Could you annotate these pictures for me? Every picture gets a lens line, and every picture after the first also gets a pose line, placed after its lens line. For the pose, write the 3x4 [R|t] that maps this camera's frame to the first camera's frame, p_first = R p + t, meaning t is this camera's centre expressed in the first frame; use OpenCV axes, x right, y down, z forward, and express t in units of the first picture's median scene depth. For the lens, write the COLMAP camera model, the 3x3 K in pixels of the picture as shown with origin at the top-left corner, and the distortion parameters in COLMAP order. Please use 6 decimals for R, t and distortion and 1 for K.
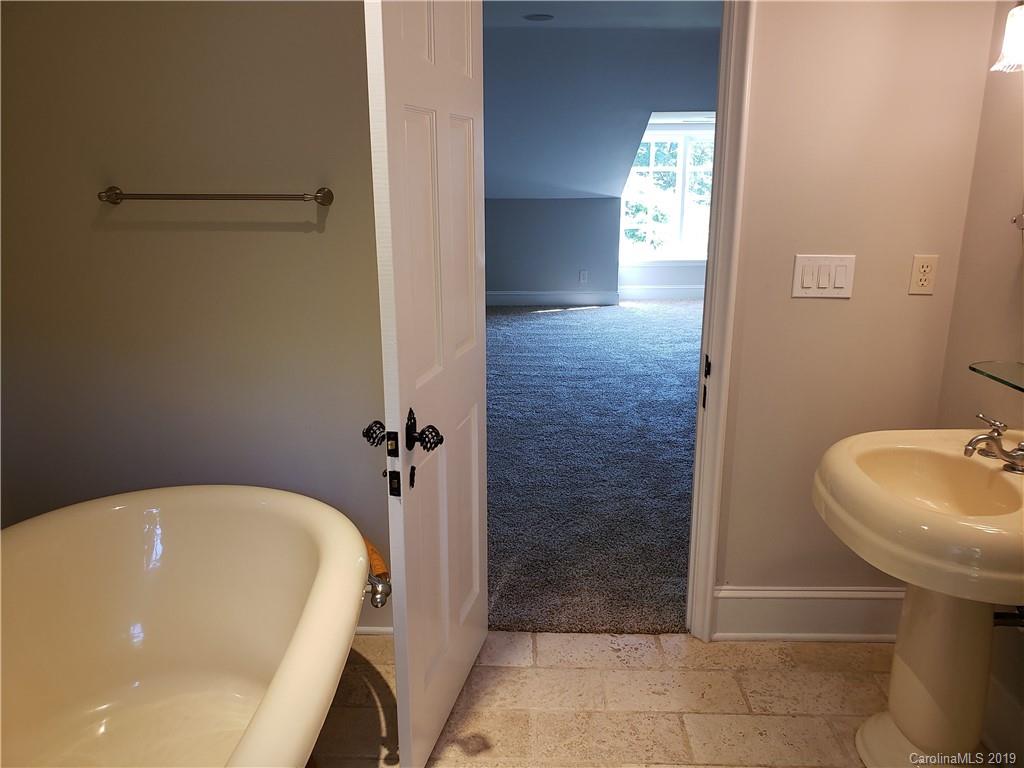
lens RADIAL K [[802.4, 0, 503.8], [0, 802.4, 384.1], [0, 0, 1]] dist [0.057961, 0.000057]
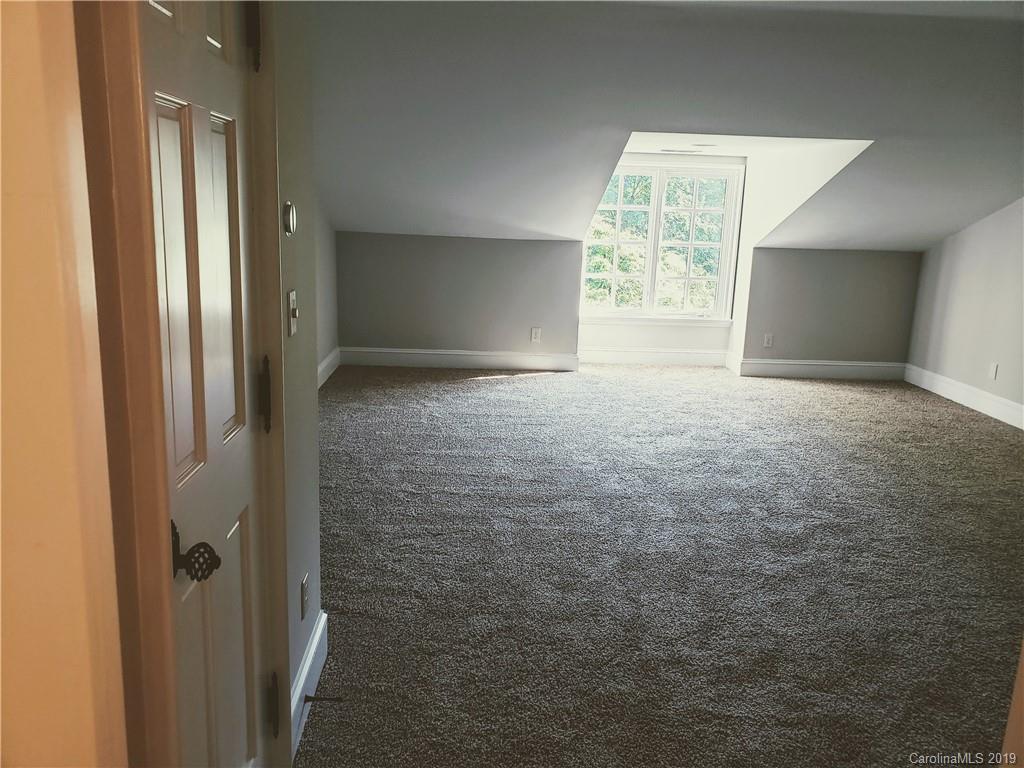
lens RADIAL K [[802.4, 0, 520.1], [0, 802.4, 385.0], [0, 0, 1]] dist [0.057961, 0.000057]
pose [[0.995915, 0.028066, 0.085821, 0.022539], [-0.024706, 0.998896, -0.039959, -0.075231], [-0.086848, 0.037676, 0.995509, 0.294323]]
